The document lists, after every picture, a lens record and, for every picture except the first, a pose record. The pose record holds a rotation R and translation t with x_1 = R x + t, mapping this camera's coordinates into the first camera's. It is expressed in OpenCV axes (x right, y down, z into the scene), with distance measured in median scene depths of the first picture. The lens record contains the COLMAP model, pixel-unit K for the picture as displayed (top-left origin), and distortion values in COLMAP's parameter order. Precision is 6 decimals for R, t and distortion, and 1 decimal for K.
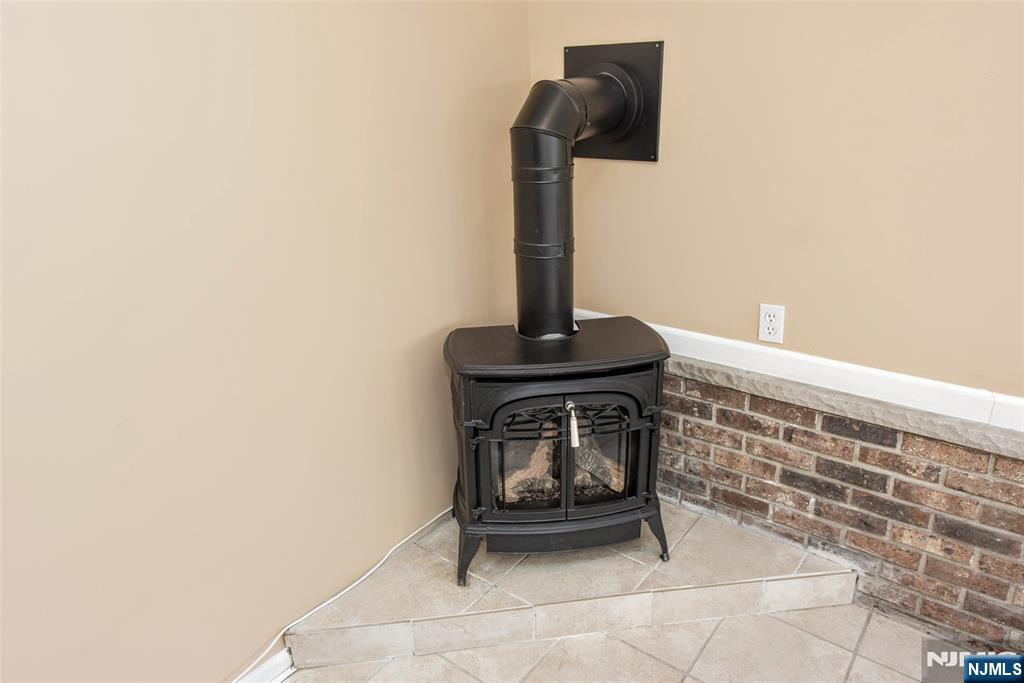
lens RADIAL K [[676.6, 0, 516.5], [0, 676.6, 343.0], [0, 0, 1]] dist [0.005234, -0.005915]
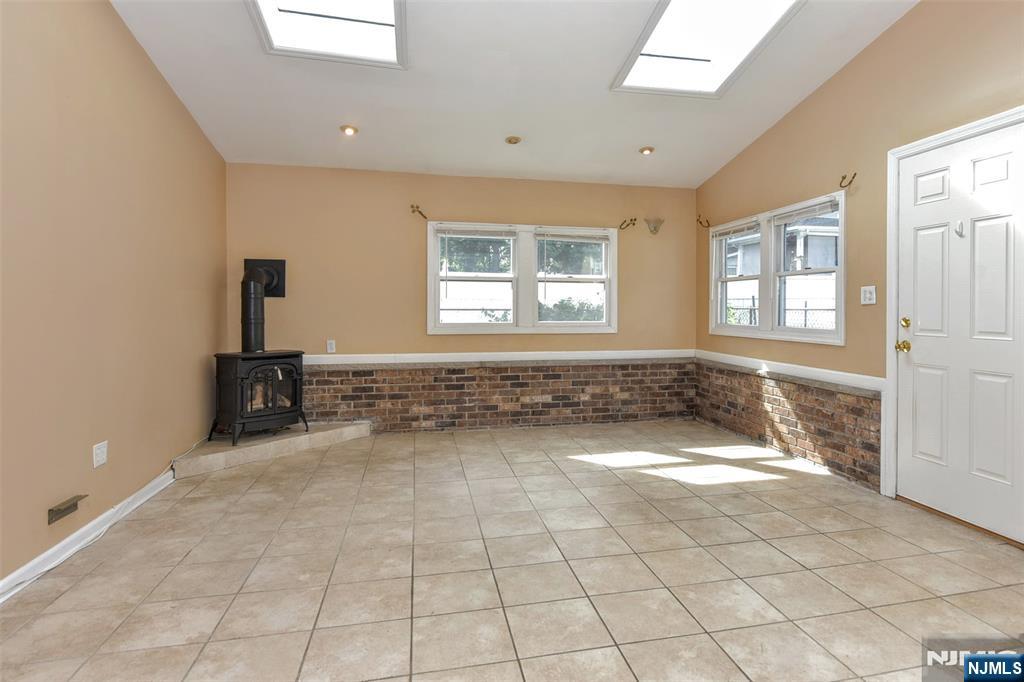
lens RADIAL K [[577.5, 0, 554.4], [0, 577.5, 309.0], [0, 0, 1]] dist [-0.001077, -0.000429]
pose [[0.632976, 0.027653, 0.773677, -1.017694], [0.257609, 0.934888, -0.244176, 0.714661], [-0.730054, 0.353864, 0.584638, -1.340723]]
